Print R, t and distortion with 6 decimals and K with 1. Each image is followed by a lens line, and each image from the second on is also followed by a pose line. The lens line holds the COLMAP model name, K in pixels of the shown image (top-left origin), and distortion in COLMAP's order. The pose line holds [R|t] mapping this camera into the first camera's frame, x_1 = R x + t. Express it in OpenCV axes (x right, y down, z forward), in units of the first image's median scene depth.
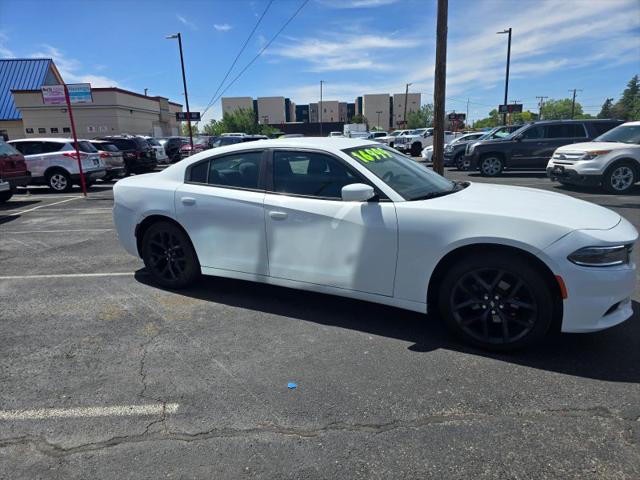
lens RADIAL K [[426.4, 0, 307.5], [0, 426.4, 244.1], [0, 0, 1]] dist [0.066475, -0.057833]
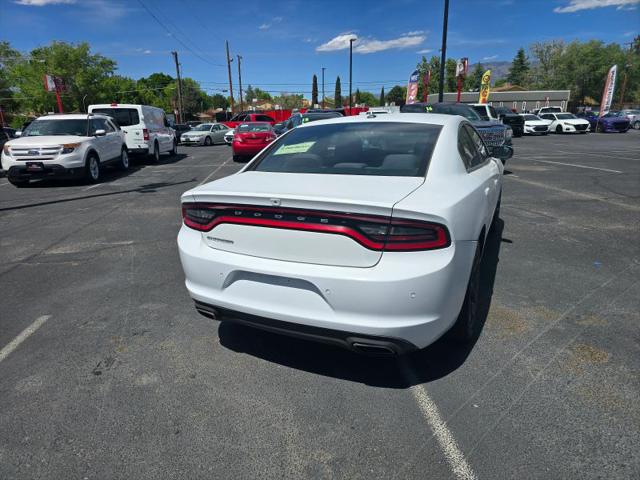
lens RADIAL K [[427.0, 0, 309.4], [0, 427.0, 245.6], [0, 0, 1]] dist [0.061932, -0.052546]
pose [[-0.044770, -0.260528, 0.964428, -1.031327], [0.264229, 0.927927, 0.262934, -0.299549], [-0.963420, 0.266601, 0.027296, 1.325726]]
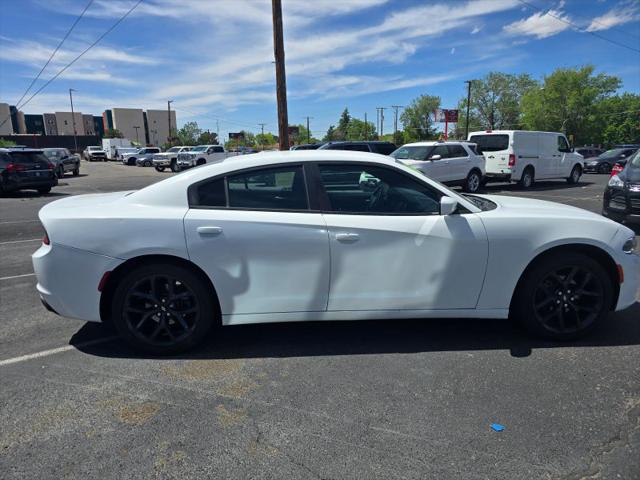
lens RADIAL K [[427.3, 0, 307.5], [0, 427.3, 233.5], [0, 0, 1]] dist [0.055086, -0.044451]
pose [[0.853983, -0.087998, 0.512805, -0.524689], [0.119373, 0.992441, -0.028490, -0.055411], [-0.506422, 0.085546, 0.858032, 0.272019]]
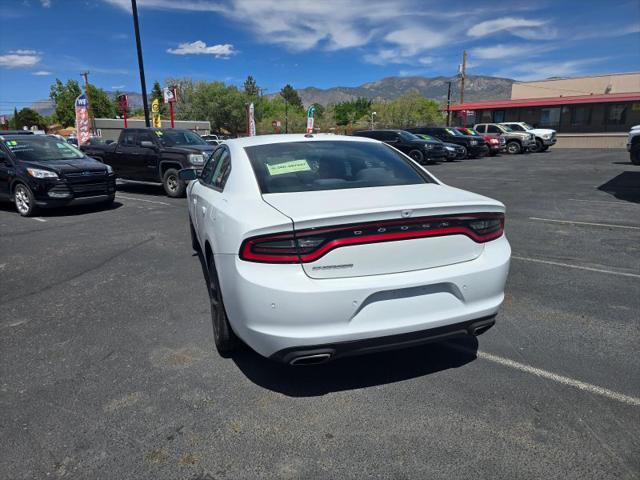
lens RADIAL K [[427.0, 0, 306.9], [0, 427.0, 236.3], [0, 0, 1]] dist [0.061932, -0.052546]
pose [[-0.721115, -0.118441, 0.682617, -0.769621], [0.204560, 0.904953, 0.373115, -0.427523], [-0.661928, 0.408695, -0.628347, 1.821682]]
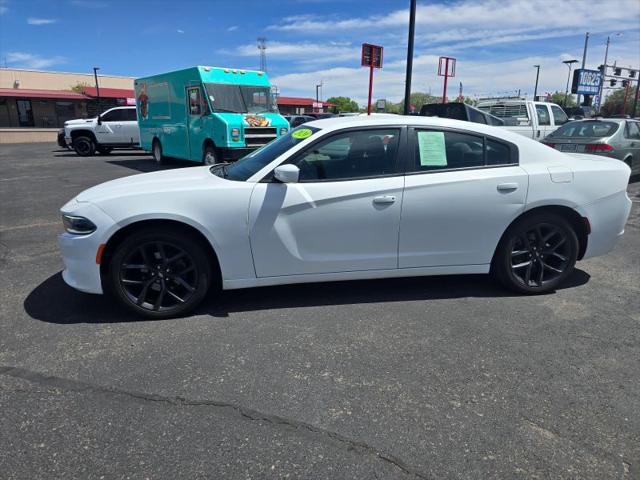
lens RADIAL K [[427.0, 0, 312.0], [0, 427.0, 245.4], [0, 0, 1]] dist [0.061932, -0.052546]
pose [[-0.799415, 0.190845, -0.569662, 0.756640], [-0.121008, 0.877622, 0.463828, -0.453303], [0.588467, 0.439725, -0.678490, 1.818324]]
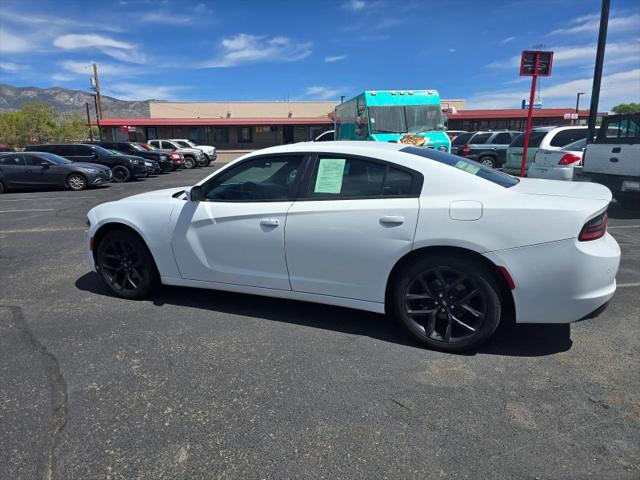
lens RADIAL K [[427.0, 0, 311.4], [0, 427.0, 244.2], [0, 0, 1]] dist [0.061932, -0.052546]
pose [[-0.996279, 0.062495, -0.059360, 0.130734], [0.028680, 0.889804, 0.455441, -0.518376], [0.081281, 0.452044, -0.888285, 2.098931]]
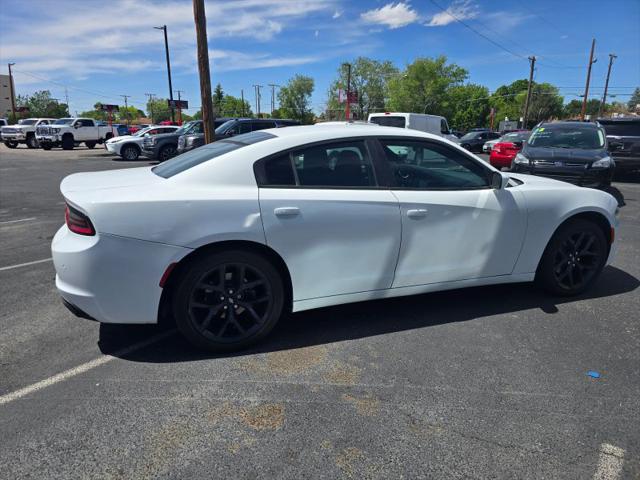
lens RADIAL K [[427.0, 0, 310.3], [0, 427.0, 233.4], [0, 0, 1]] dist [0.061932, -0.052546]
pose [[0.664793, -0.150692, 0.731671, -0.772112], [0.157991, 0.985649, 0.059451, -0.103170], [-0.730129, 0.076075, 0.679061, 0.517838]]
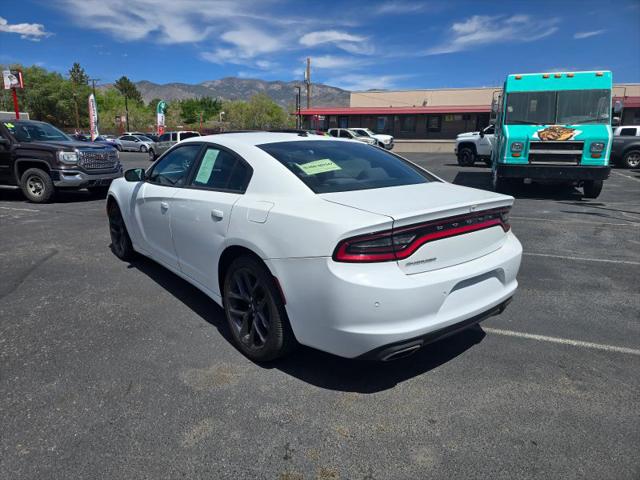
lens RADIAL K [[427.0, 0, 308.4], [0, 427.0, 243.7], [0, 0, 1]] dist [0.061932, -0.052546]
pose [[-0.917272, -0.077875, 0.390574, -0.504296], [0.113087, 0.889400, 0.442921, -0.474463], [-0.381869, 0.450448, -0.807015, 1.984068]]
